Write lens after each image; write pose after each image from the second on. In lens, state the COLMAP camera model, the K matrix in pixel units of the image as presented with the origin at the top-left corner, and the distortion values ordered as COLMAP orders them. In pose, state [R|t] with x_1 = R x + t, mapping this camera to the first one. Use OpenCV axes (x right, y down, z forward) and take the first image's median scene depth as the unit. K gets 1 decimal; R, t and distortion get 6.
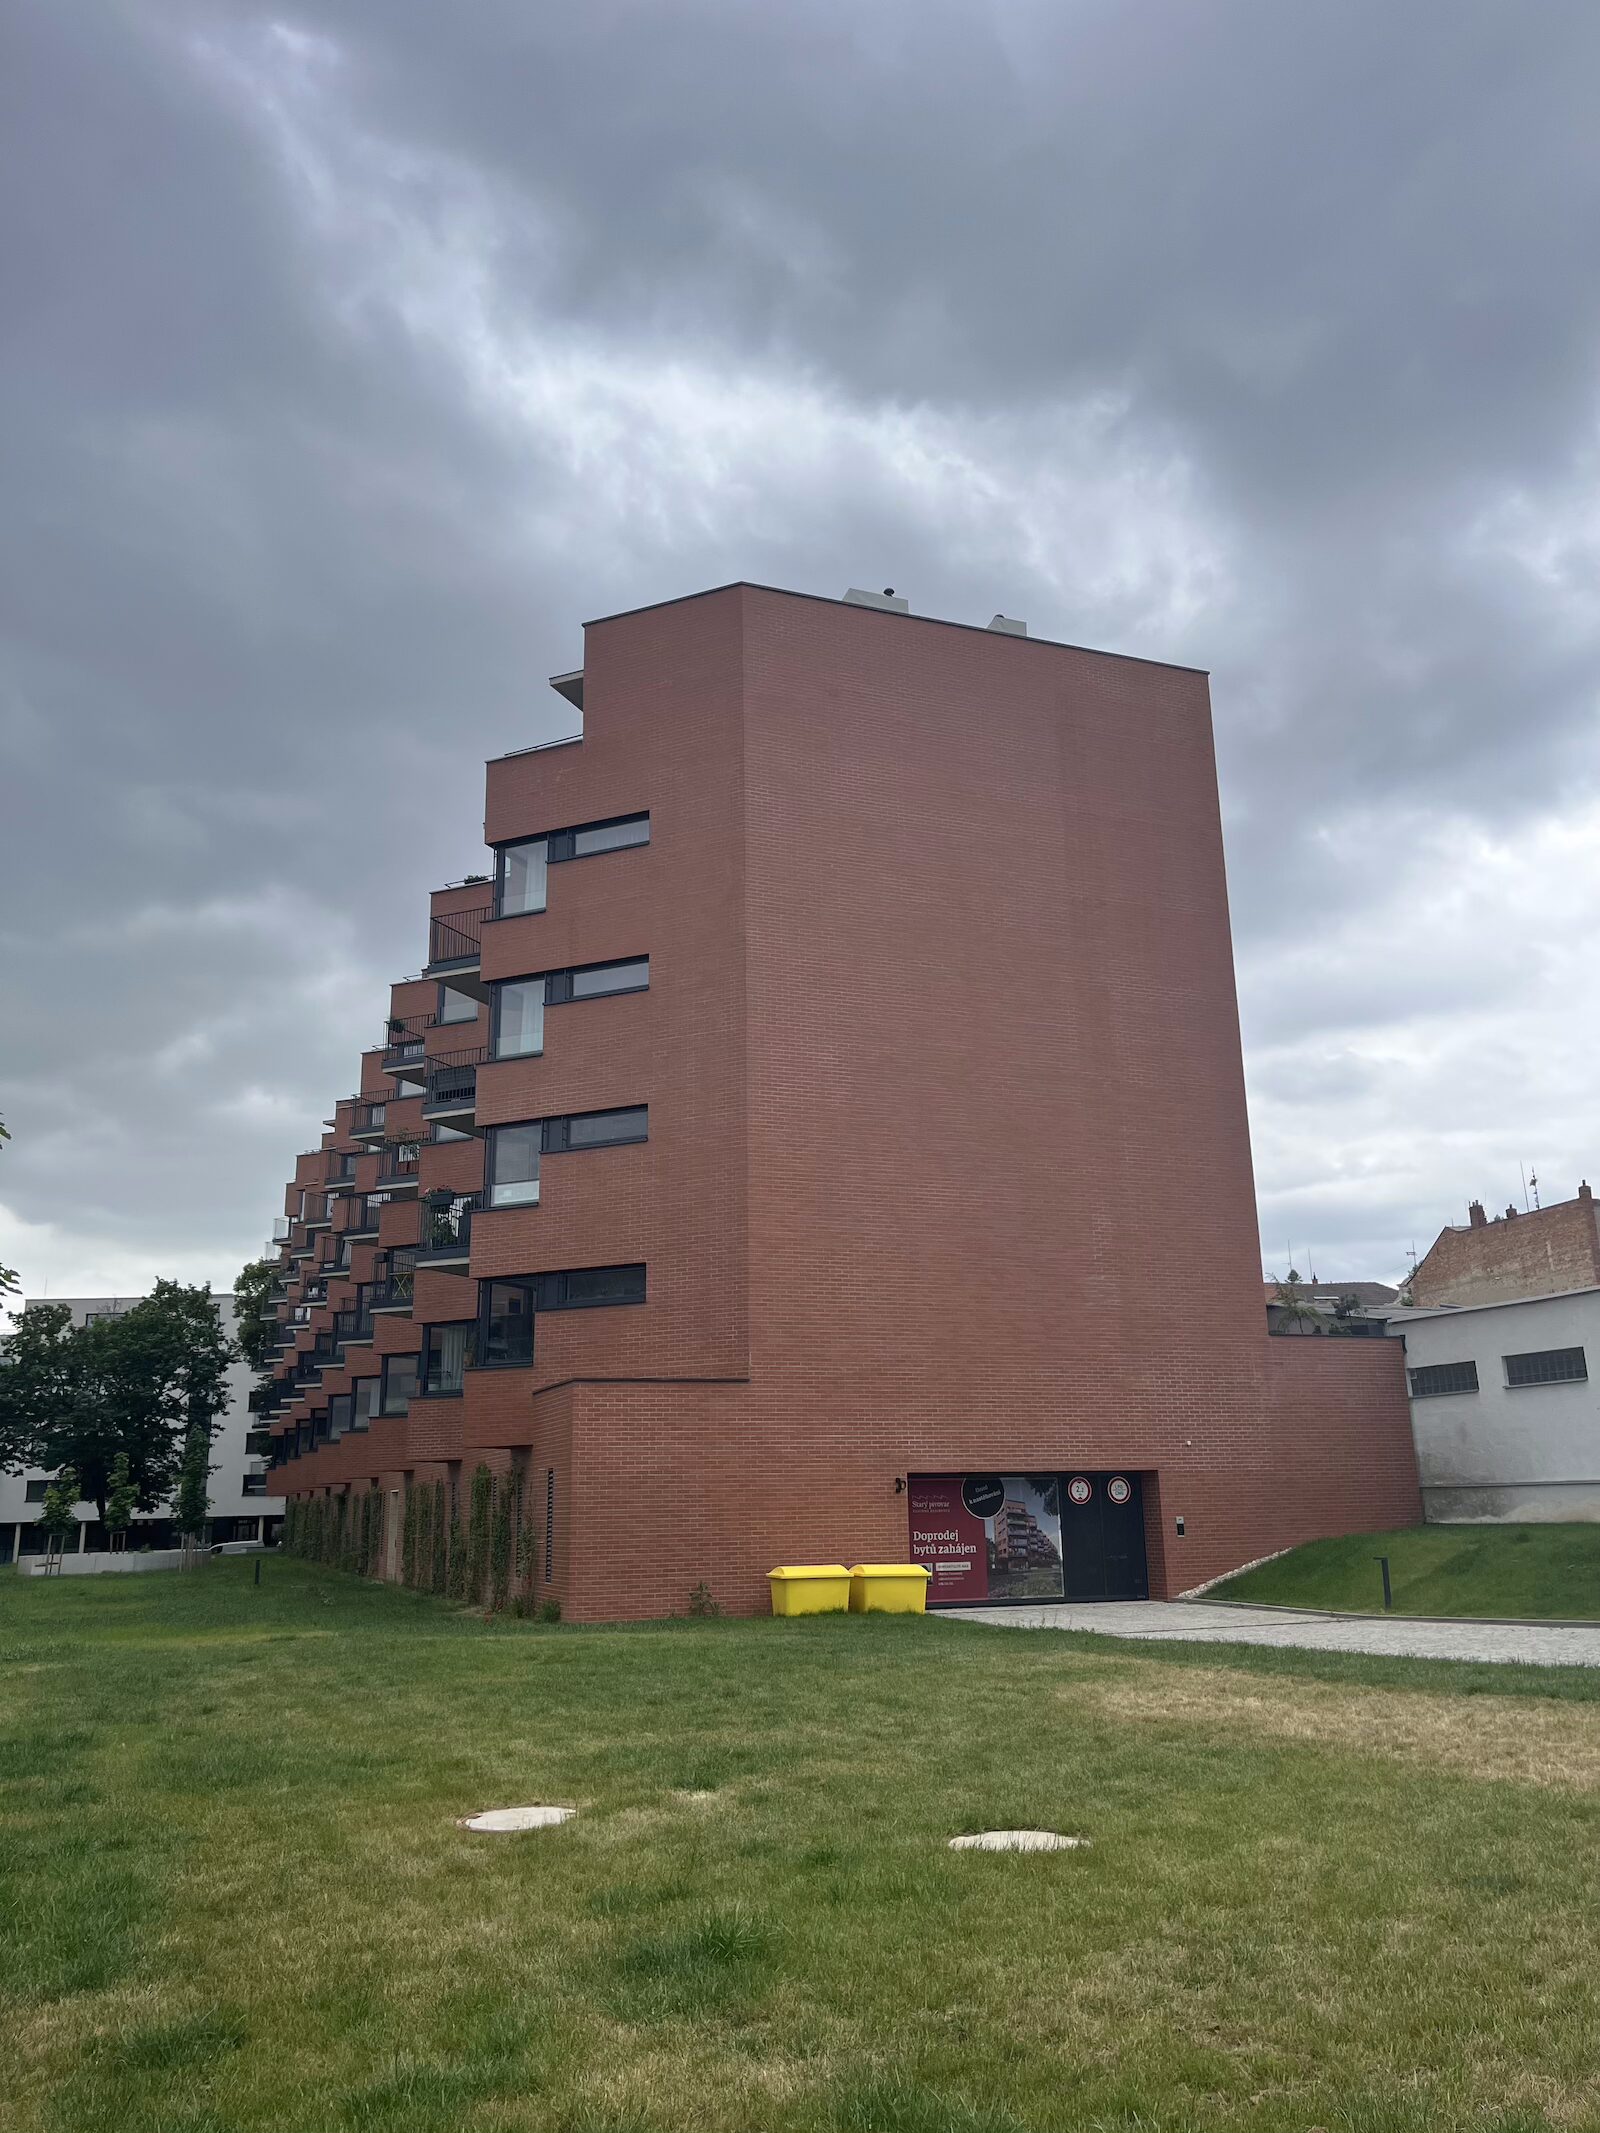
lens RADIAL K [[1611.9, 0, 811.0], [0, 1611.9, 1062.9], [0, 0, 1]] dist [0.055708, -0.066242]
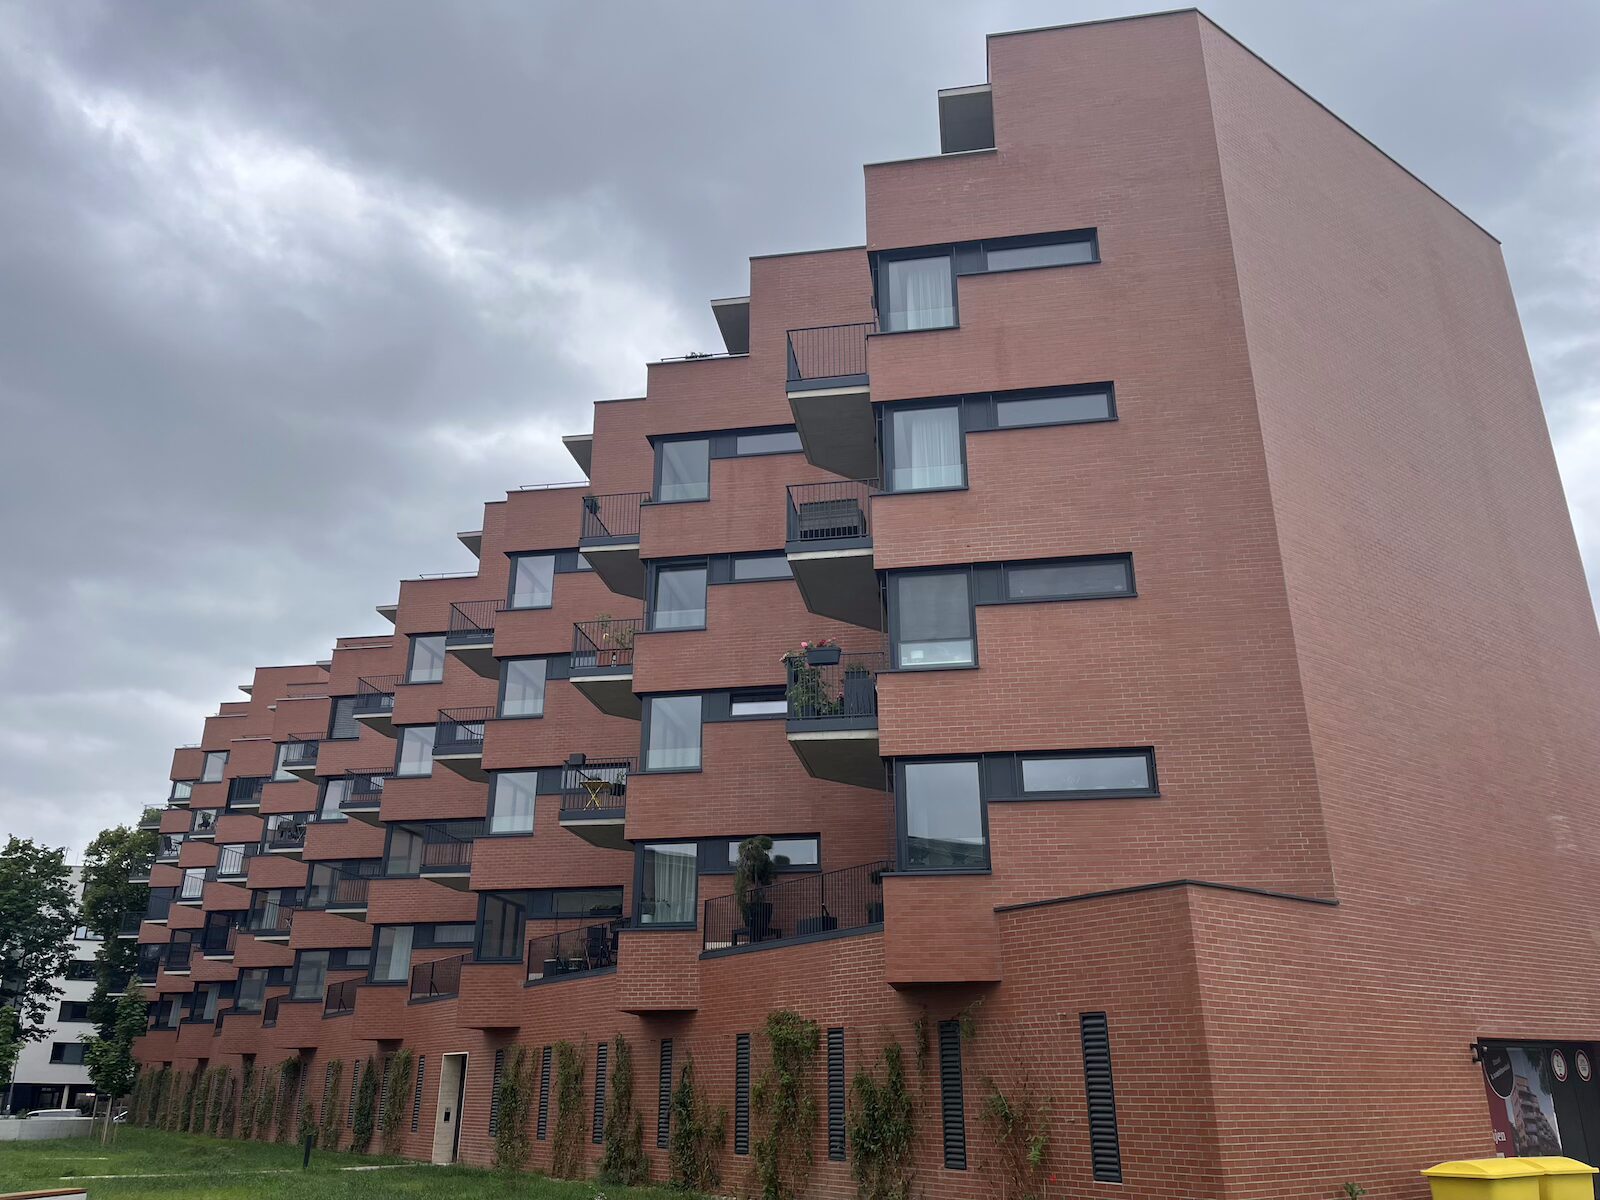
lens RADIAL K [[1223.4, 0, 738.8], [0, 1223.4, 578.8], [0, 0, 1]] dist [0.053005, -0.060983]
pose [[0.974623, 0.107476, 0.196367, -0.414801], [-0.080912, 0.987032, -0.138637, 0.140889], [-0.208721, 0.119230, 0.970680, 0.452849]]
